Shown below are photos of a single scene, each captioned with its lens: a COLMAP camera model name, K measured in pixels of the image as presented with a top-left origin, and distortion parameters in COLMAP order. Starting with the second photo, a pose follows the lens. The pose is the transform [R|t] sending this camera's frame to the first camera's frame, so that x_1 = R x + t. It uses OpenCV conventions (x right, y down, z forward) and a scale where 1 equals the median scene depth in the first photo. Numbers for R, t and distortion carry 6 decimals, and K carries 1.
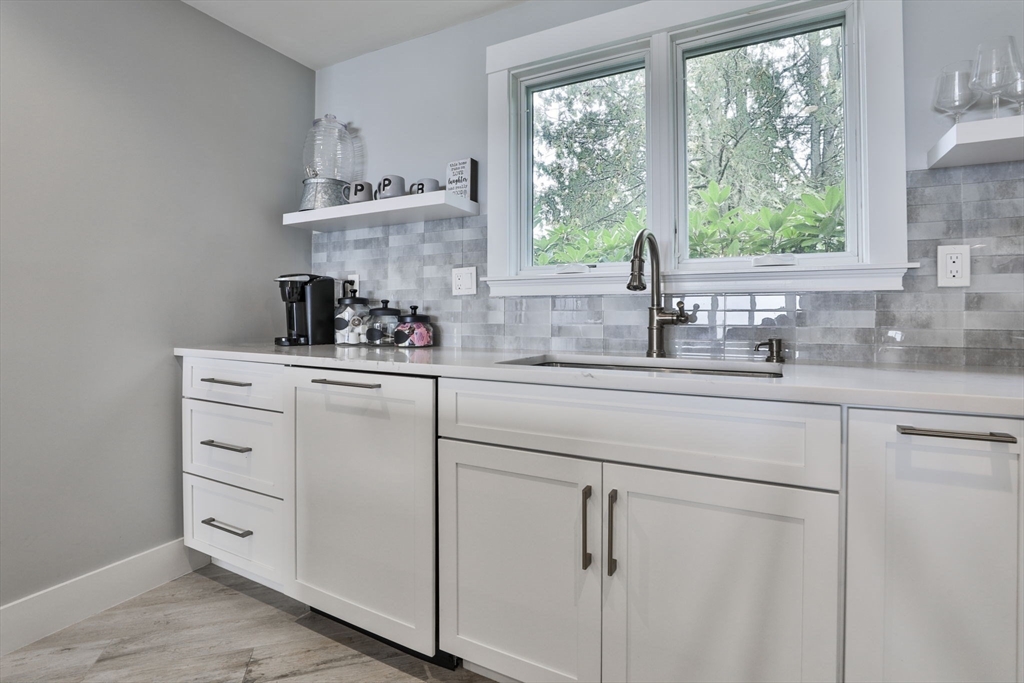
lens RADIAL K [[492.1, 0, 499.8], [0, 492.1, 318.2], [0, 0, 1]] dist [-0.012901, 0.001631]
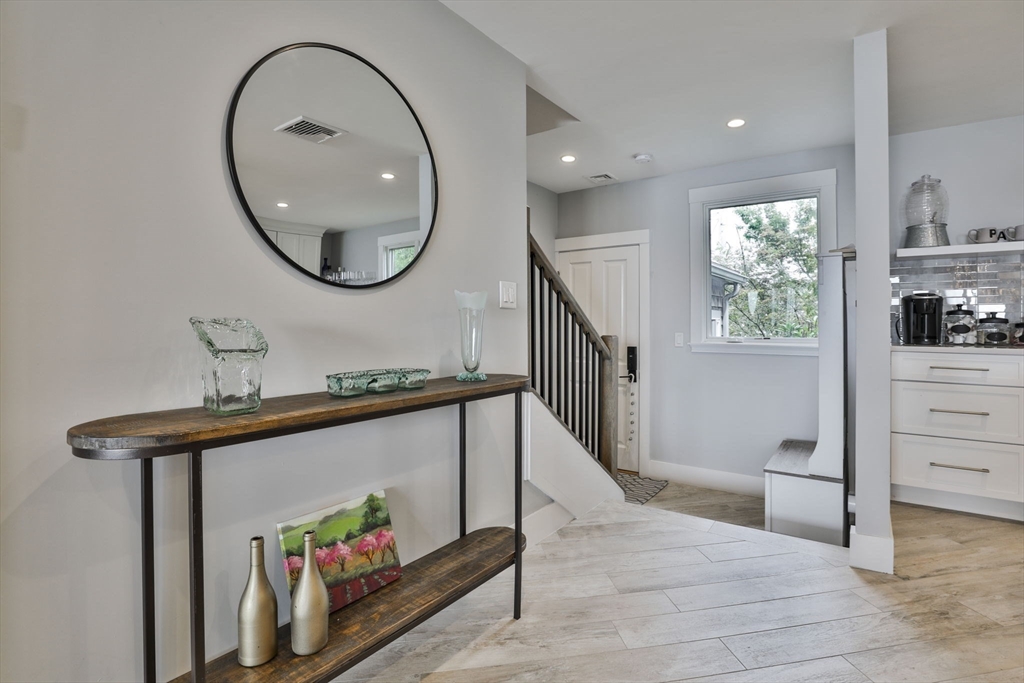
lens RADIAL K [[492.1, 0, 536.1], [0, 492.1, 317.4], [0, 0, 1]] dist [-0.012901, 0.001631]
pose [[0.995602, -0.003717, -0.093614, -1.406396], [0.002398, 0.999896, -0.014202, -0.005263], [0.093657, 0.013915, 0.995507, -0.488323]]
